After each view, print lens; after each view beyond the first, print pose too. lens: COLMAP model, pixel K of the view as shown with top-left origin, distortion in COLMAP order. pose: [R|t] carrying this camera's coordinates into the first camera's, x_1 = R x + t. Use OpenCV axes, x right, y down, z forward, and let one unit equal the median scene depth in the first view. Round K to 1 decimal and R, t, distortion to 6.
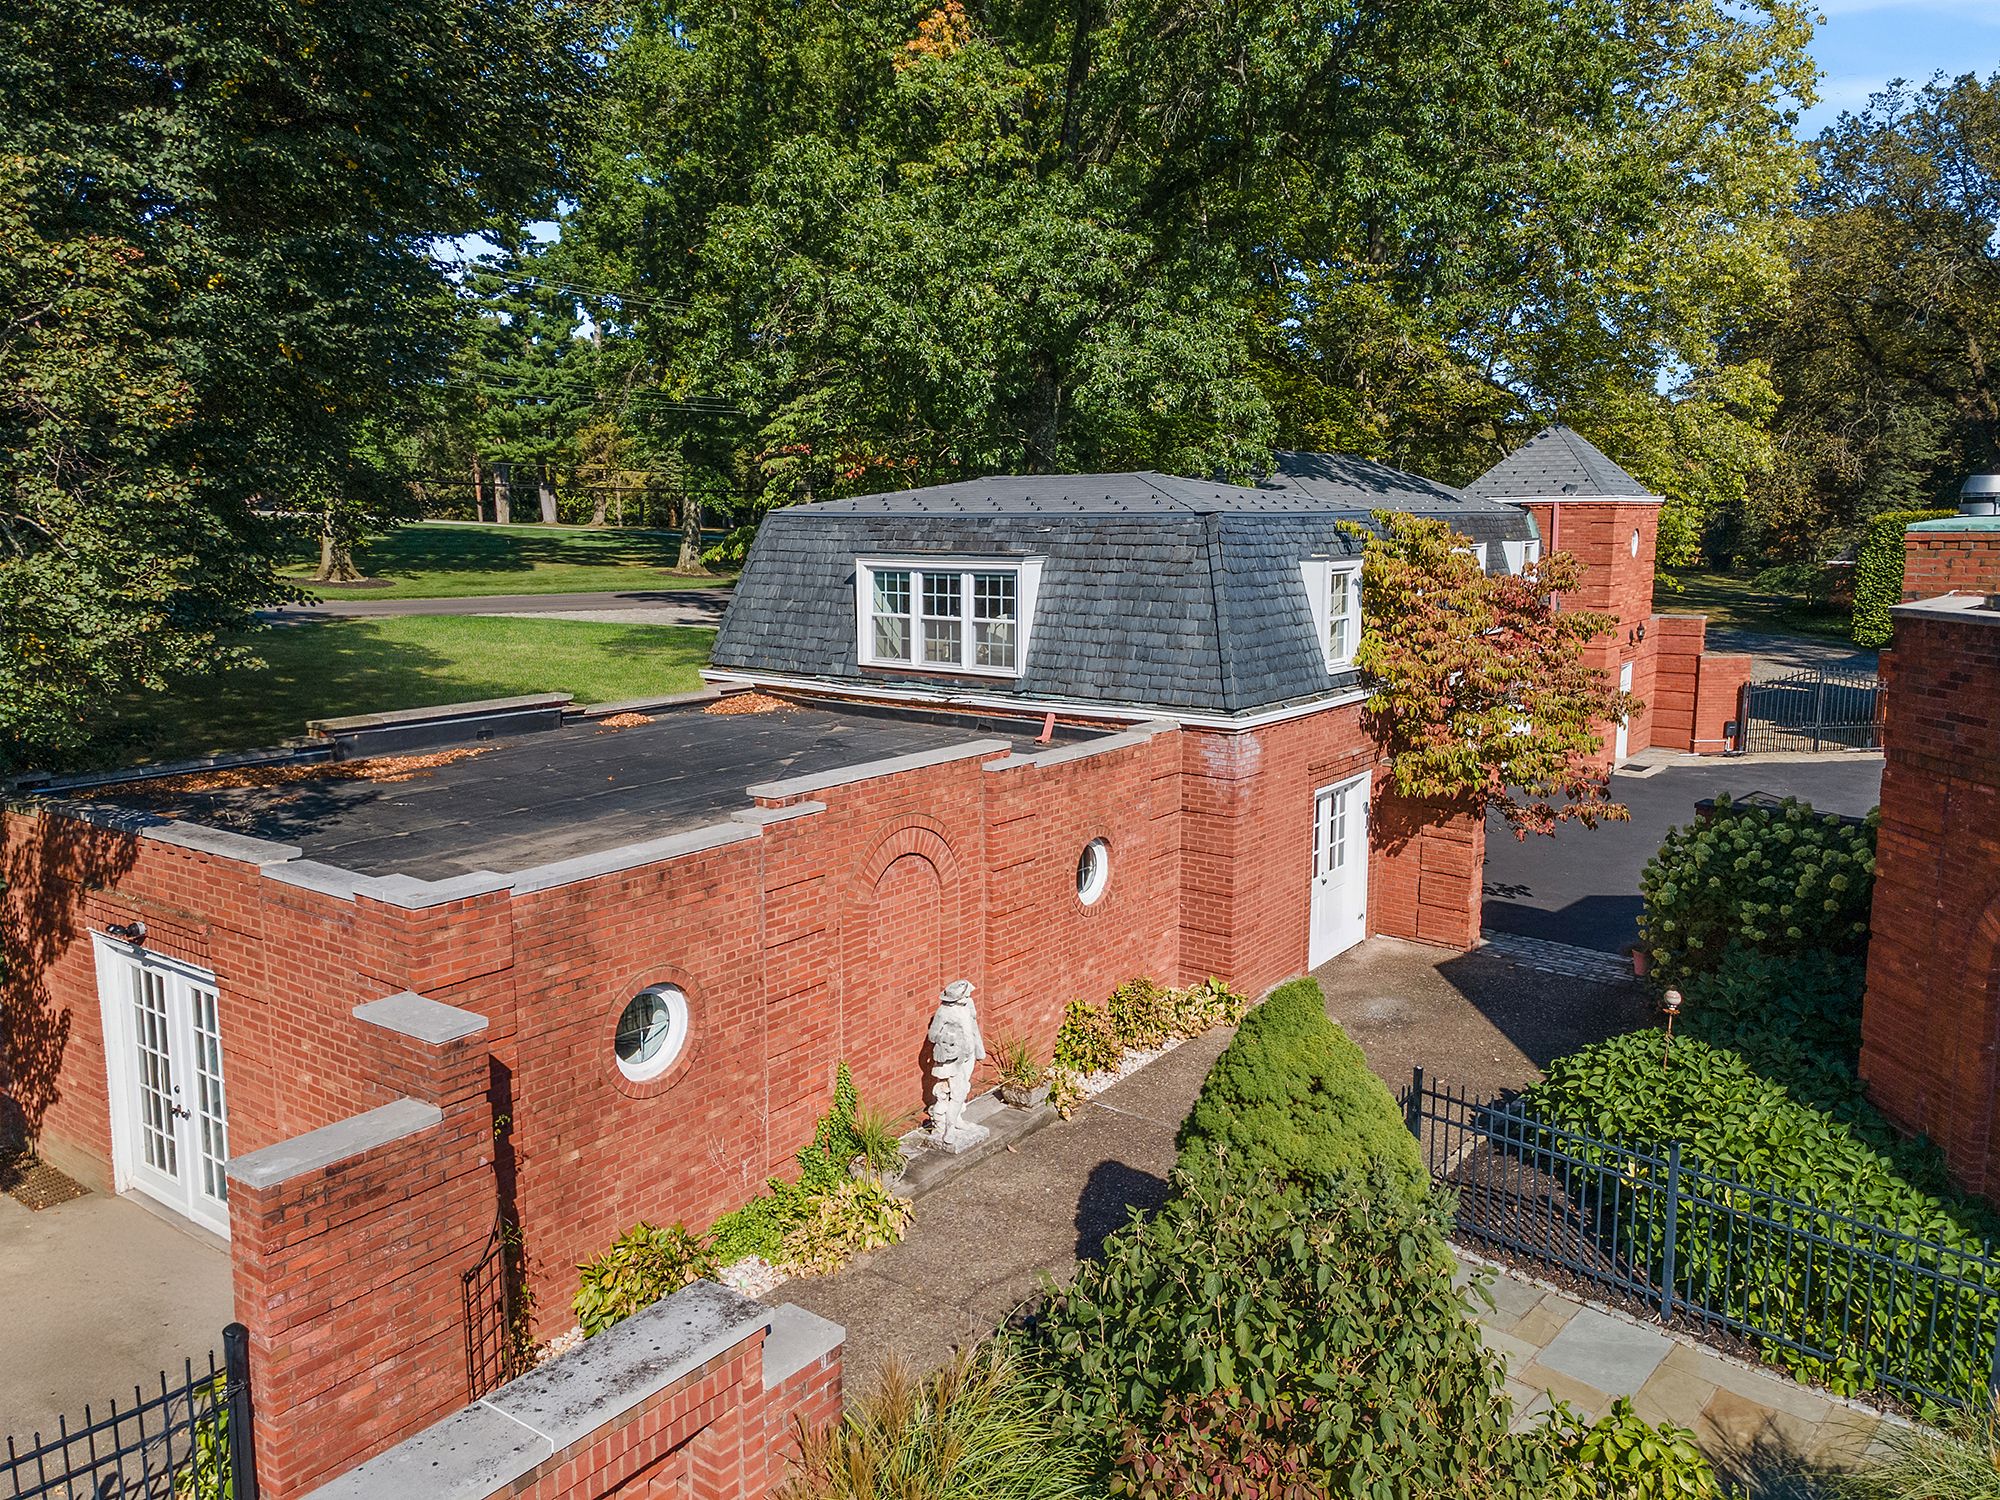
lens RADIAL K [[1436.4, 0, 1000.0], [0, 1436.4, 750.0], [0, 0, 1]] dist [0.047228, -0.004164]
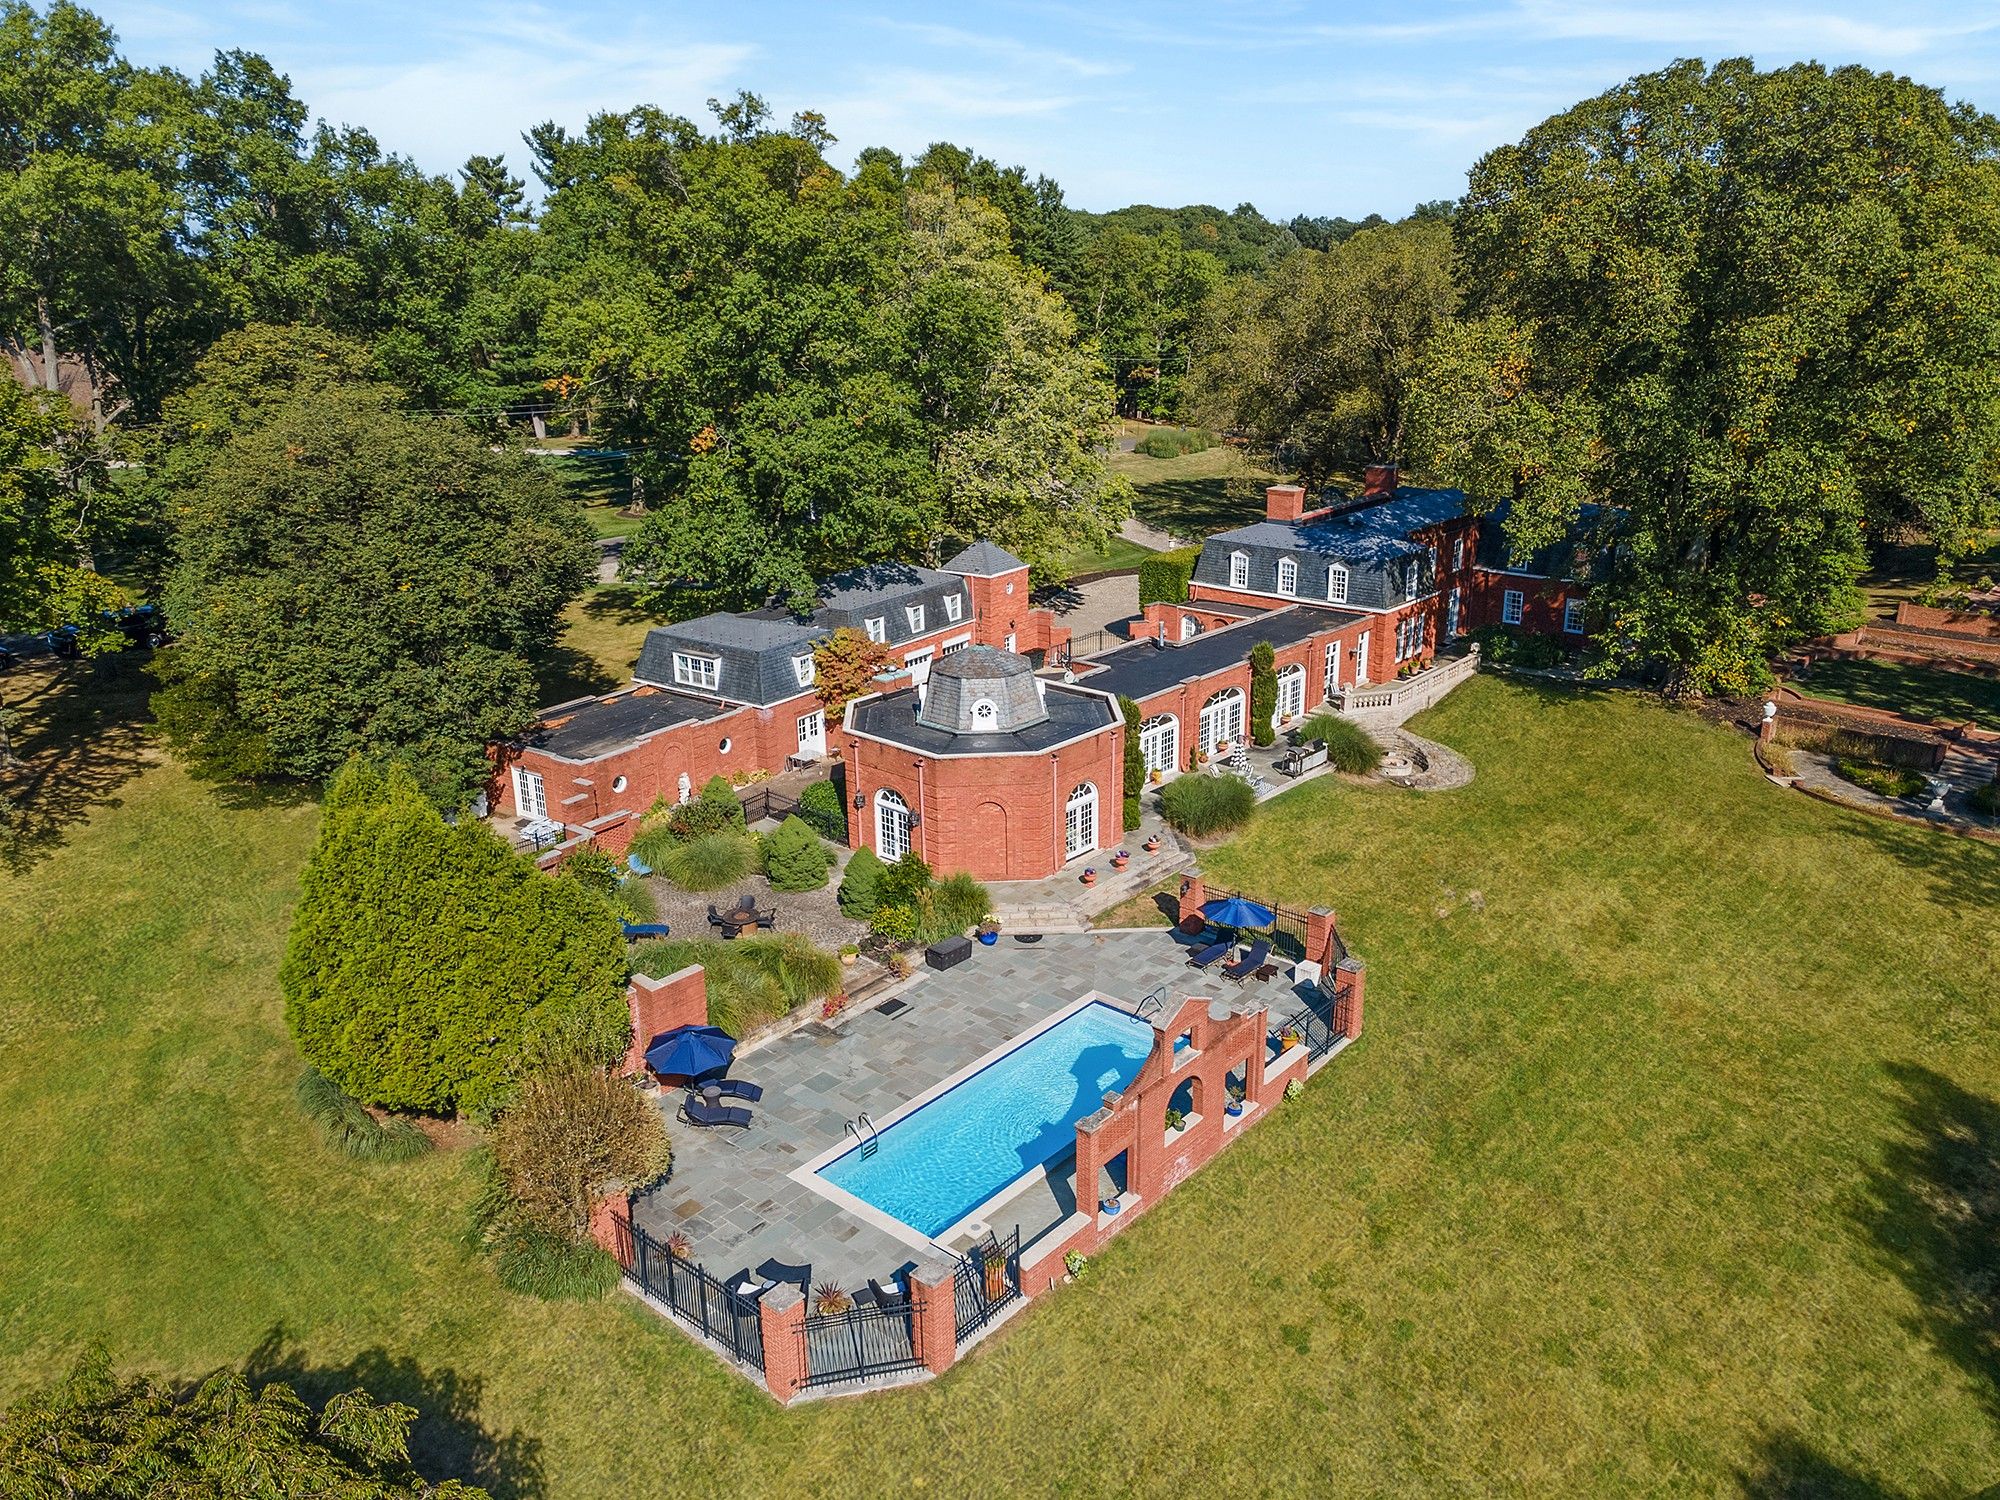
lens RADIAL K [[1430.5, 0, 1014.3], [0, 1430.5, 756.1], [0, 0, 1]] dist [0.059568, -0.001691]
pose [[0.999635, -0.019716, 0.018483, 0.656957], [0.016351, 0.985779, 0.167250, -0.452279], [-0.021518, -0.166887, 0.985741, -2.492962]]
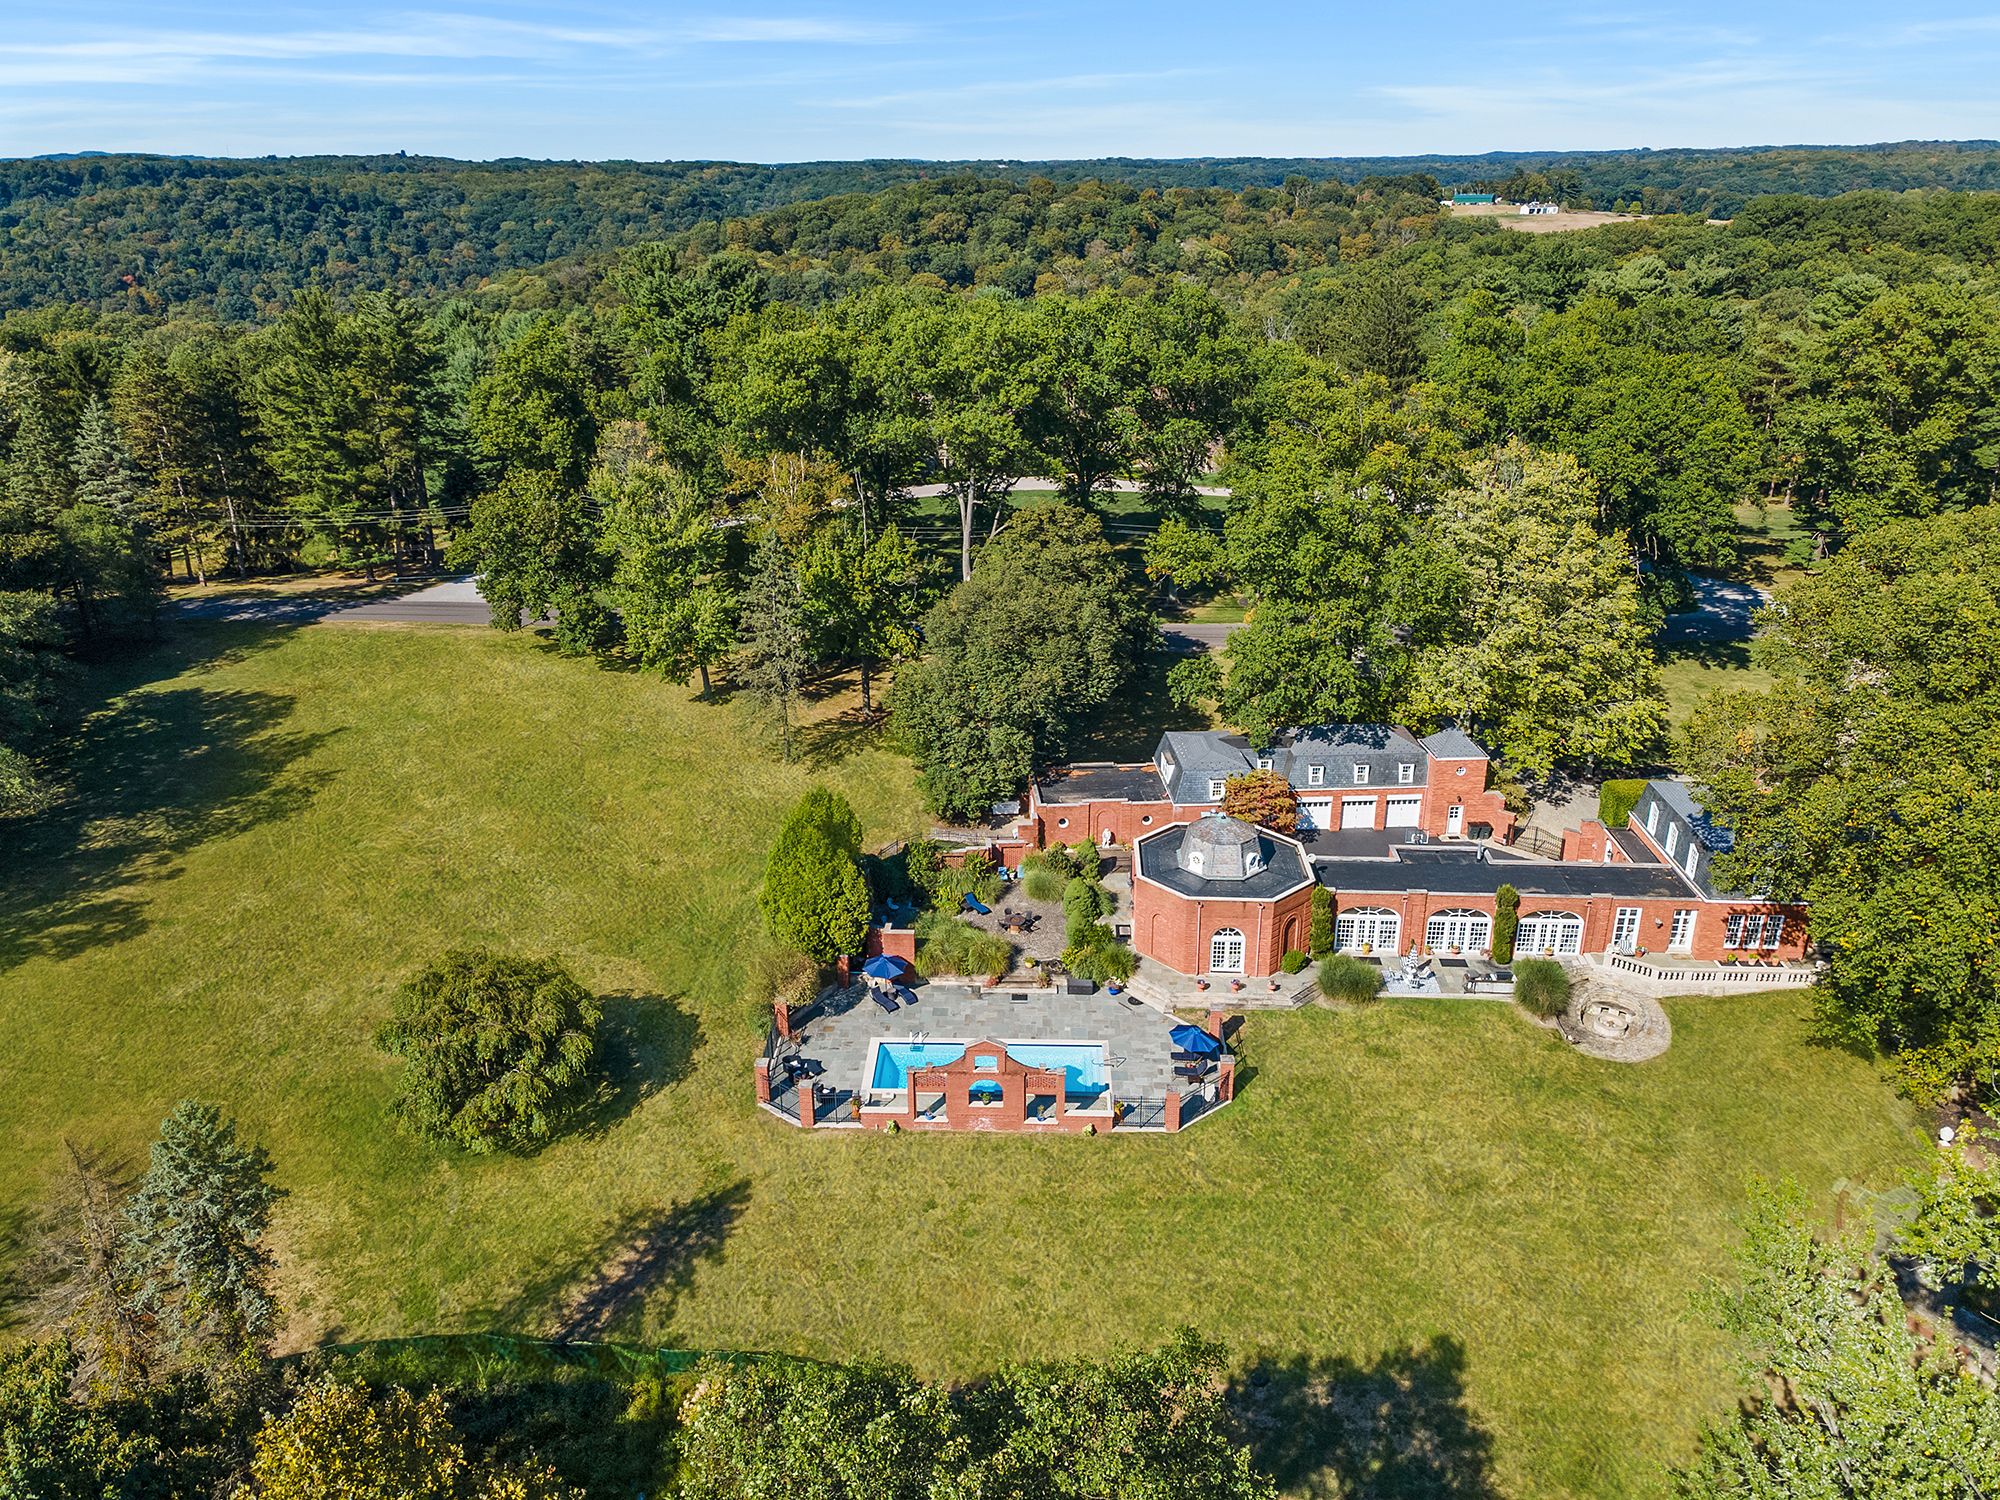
lens RADIAL K [[1436.4, 0, 1000.0], [0, 1436.4, 750.0], [0, 0, 1]] dist [0.047228, -0.004164]
pose [[0.645590, 0.282732, -0.709419, 3.357040], [-0.117430, 0.954648, 0.273602, -1.553887], [0.754601, -0.093328, 0.649513, -3.006153]]
